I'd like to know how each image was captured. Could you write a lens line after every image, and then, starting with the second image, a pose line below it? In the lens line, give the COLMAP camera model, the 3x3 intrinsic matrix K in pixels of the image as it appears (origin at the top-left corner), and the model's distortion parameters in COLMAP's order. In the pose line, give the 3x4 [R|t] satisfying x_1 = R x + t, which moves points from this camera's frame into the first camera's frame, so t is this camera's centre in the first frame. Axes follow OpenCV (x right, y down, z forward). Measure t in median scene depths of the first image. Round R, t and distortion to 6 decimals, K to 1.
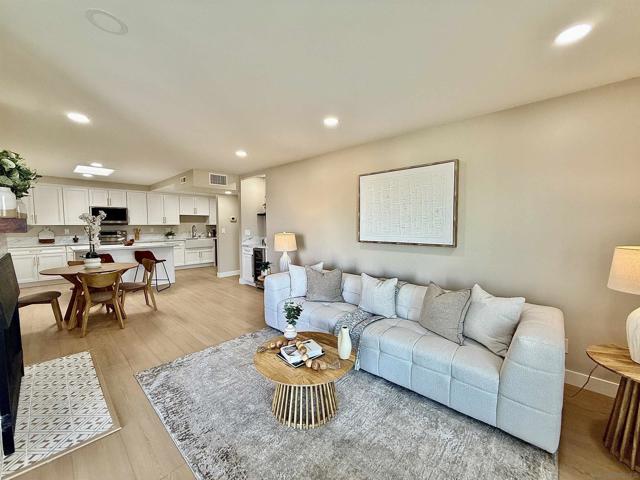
lens RADIAL K [[255.3, 0, 318.2], [0, 255.3, 241.0], [0, 0, 1]] dist [0.000503, 0.000193]
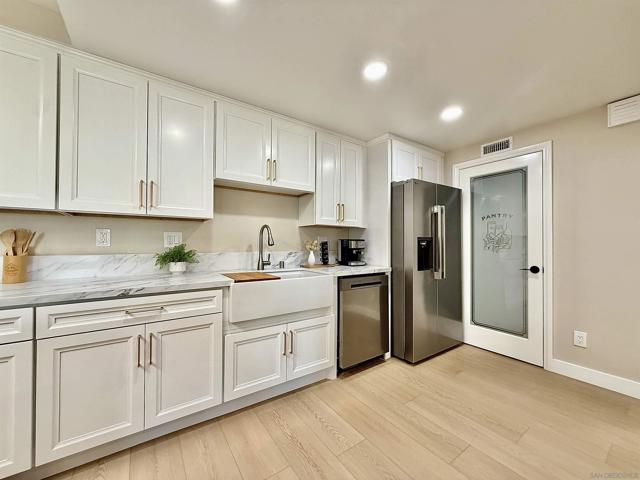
lens RADIAL K [[255.3, 0, 318.2], [0, 255.3, 241.0], [0, 0, 1]] dist [0.000503, 0.000193]
pose [[0.978118, -0.000036, -0.208050, -0.569364], [-0.016009, 0.997022, -0.075437, -0.035693], [0.207434, 0.077117, 0.975205, 1.135044]]
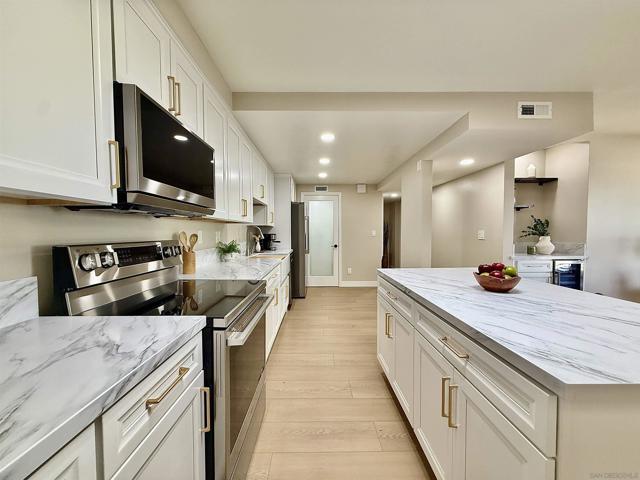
lens RADIAL K [[255.3, 0, 318.2], [0, 255.3, 241.0], [0, 0, 1]] dist [0.000503, 0.000193]
pose [[0.718396, -0.028431, 0.695053, -1.068227], [0.050256, 0.998675, -0.011092, -0.038928], [-0.693817, 0.042899, 0.718873, 0.949854]]
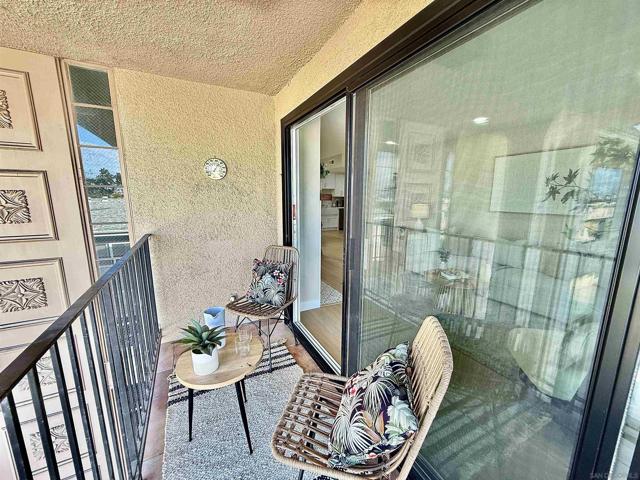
lens RADIAL K [[255.3, 0, 318.2], [0, 255.3, 241.0], [0, 0, 1]] dist [0.000503, 0.000193]
pose [[0.939973, 0.060873, -0.335776, -0.124587], [-0.023902, 0.993289, 0.113160, 0.017785], [0.340411, -0.098342, 0.935120, -0.281190]]
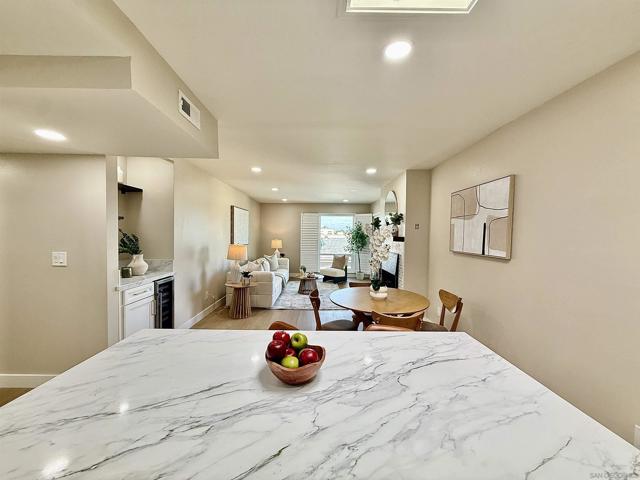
lens RADIAL K [[255.3, 0, 318.2], [0, 255.3, 241.0], [0, 0, 1]] dist [0.000503, 0.000193]
pose [[-0.690526, -0.028795, 0.722734, -0.886809], [0.034561, 0.996752, 0.072733, -0.086184], [-0.722481, 0.075202, -0.687288, 1.115752]]
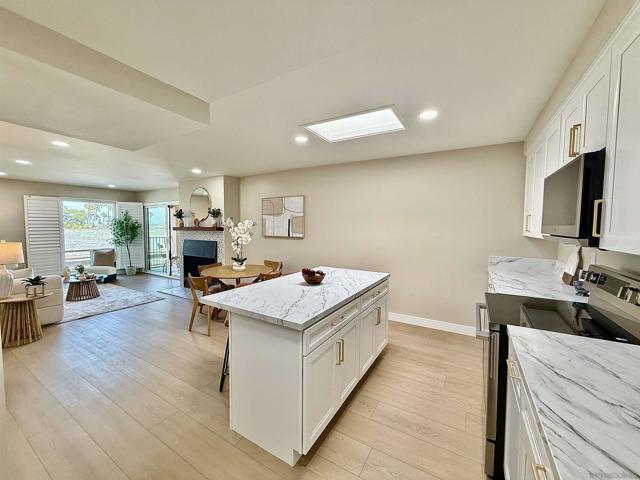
lens RADIAL K [[255.3, 0, 318.2], [0, 255.3, 241.0], [0, 0, 1]] dist [0.000503, 0.000193]
pose [[-0.977546, 0.006107, -0.210632, -0.667956], [-0.019965, 0.992399, 0.121430, -0.107578], [0.209772, 0.122908, -0.969994, 1.433438]]
